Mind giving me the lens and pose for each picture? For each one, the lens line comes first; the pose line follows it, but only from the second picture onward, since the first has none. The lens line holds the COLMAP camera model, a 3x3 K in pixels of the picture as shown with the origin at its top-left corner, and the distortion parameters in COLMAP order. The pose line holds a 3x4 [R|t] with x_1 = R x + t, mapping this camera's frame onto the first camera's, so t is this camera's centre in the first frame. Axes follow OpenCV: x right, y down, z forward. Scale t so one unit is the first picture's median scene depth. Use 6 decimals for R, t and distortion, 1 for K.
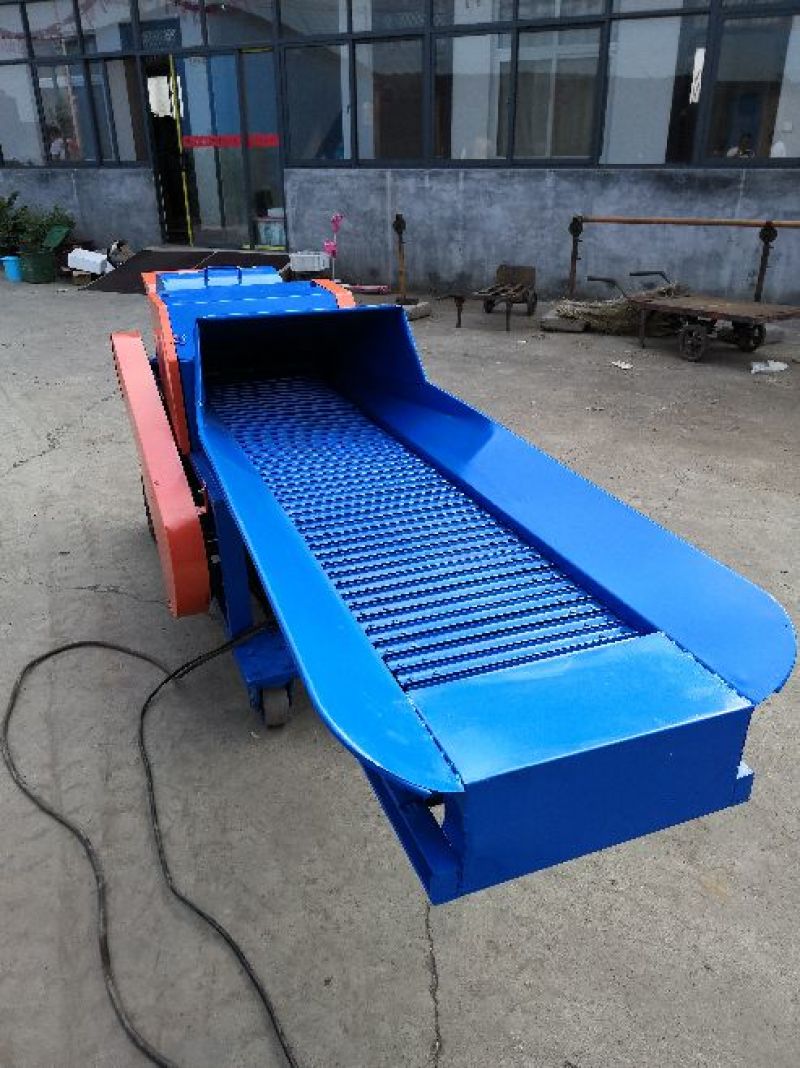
lens RADIAL K [[799.7, 0, 398.6], [0, 799.7, 538.6], [0, 0, 1]] dist [0.048537, -0.066530]
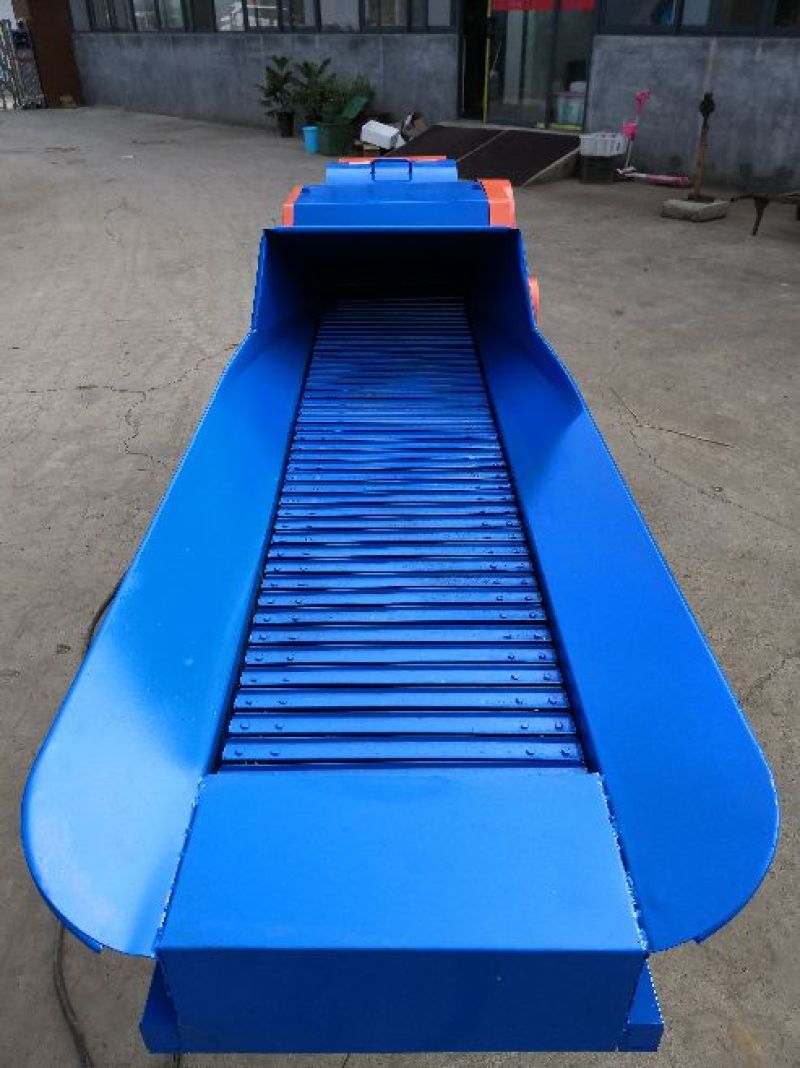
lens RADIAL K [[799.7, 0, 406.2], [0, 799.7, 533.4], [0, 0, 1]] dist [0.048537, -0.066530]
pose [[0.932777, 0.193749, -0.303953, 0.044046], [-0.154383, 0.976737, 0.148829, -0.021072], [0.325718, -0.091899, 0.940990, 0.040568]]
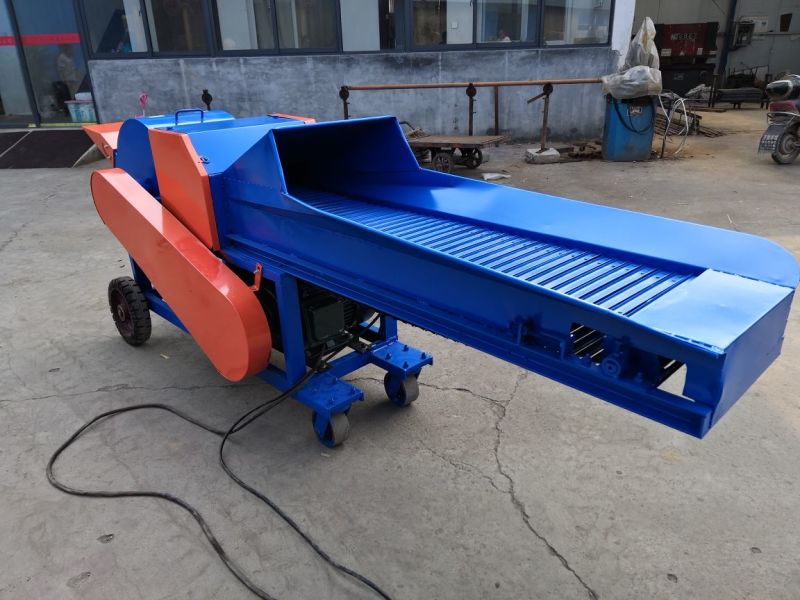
lens RADIAL K [[599.0, 0, 405.6], [0, 599.0, 302.7], [0, 0, 1]] dist [0.048537, -0.066530]
pose [[0.921254, -0.163515, 0.352922, -0.086621], [0.183208, 0.982808, -0.022887, 0.012349], [-0.343112, 0.085743, 0.935373, 0.009031]]
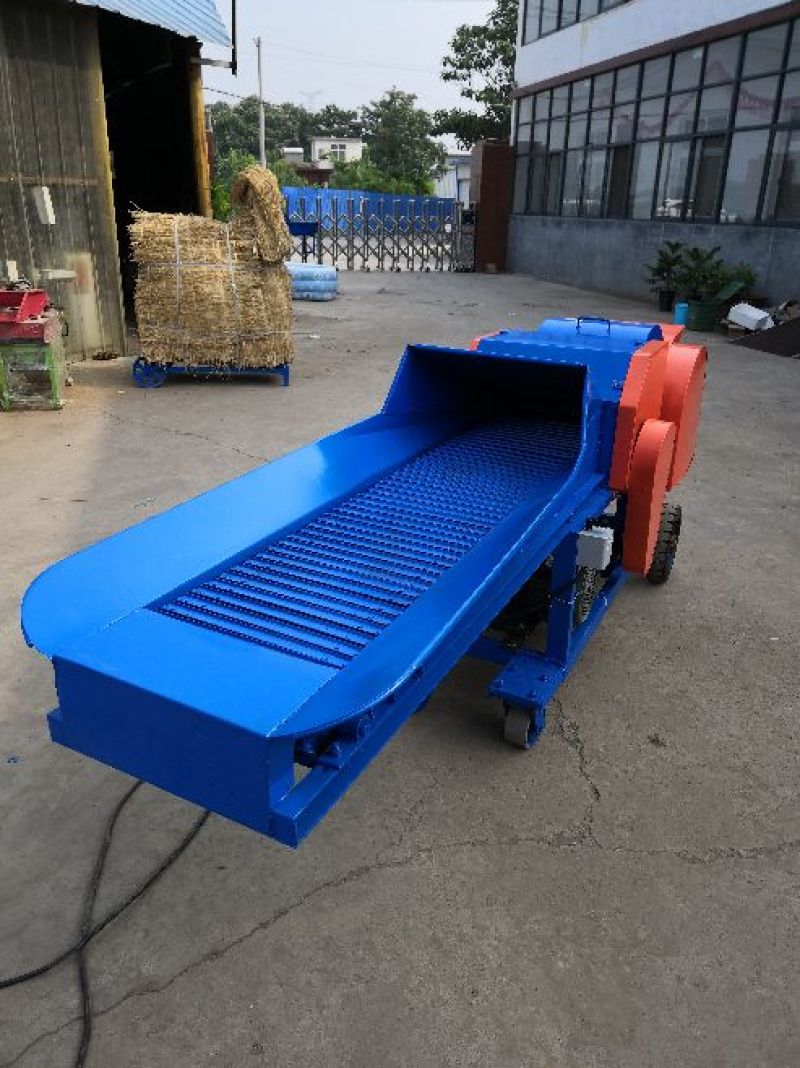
lens RADIAL K [[799.7, 0, 402.7], [0, 799.7, 543.8], [0, 0, 1]] dist [0.048537, -0.066530]
pose [[0.651880, 0.319111, -0.687911, 0.133763], [-0.356431, 0.929633, 0.093480, -0.020706], [0.669335, 0.184255, 0.719750, 0.036871]]
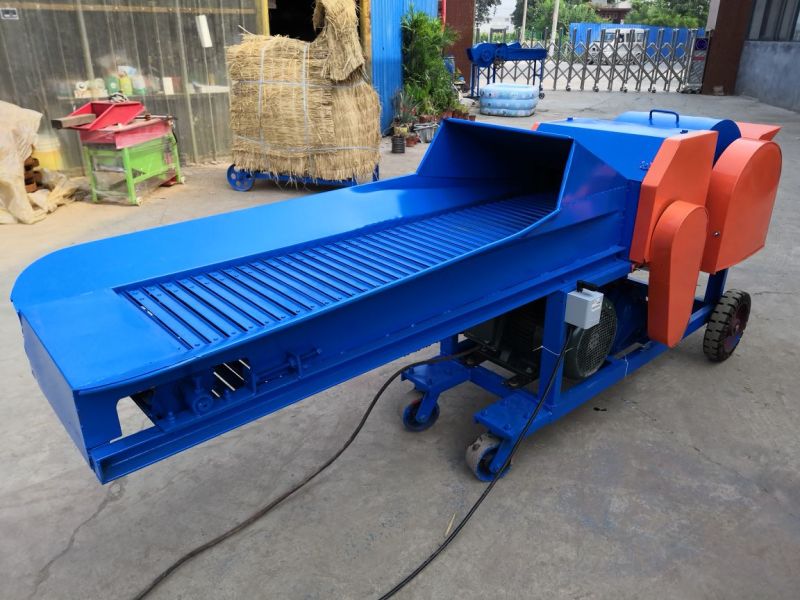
lens RADIAL K [[599.0, 0, 403.7], [0, 599.0, 302.2], [0, 0, 1]] dist [0.048537, -0.066530]
pose [[0.279778, 0.400115, -0.872715, 0.073439], [-0.424931, 0.866738, 0.261149, -0.131544], [0.860905, 0.297780, 0.412516, 0.294324]]
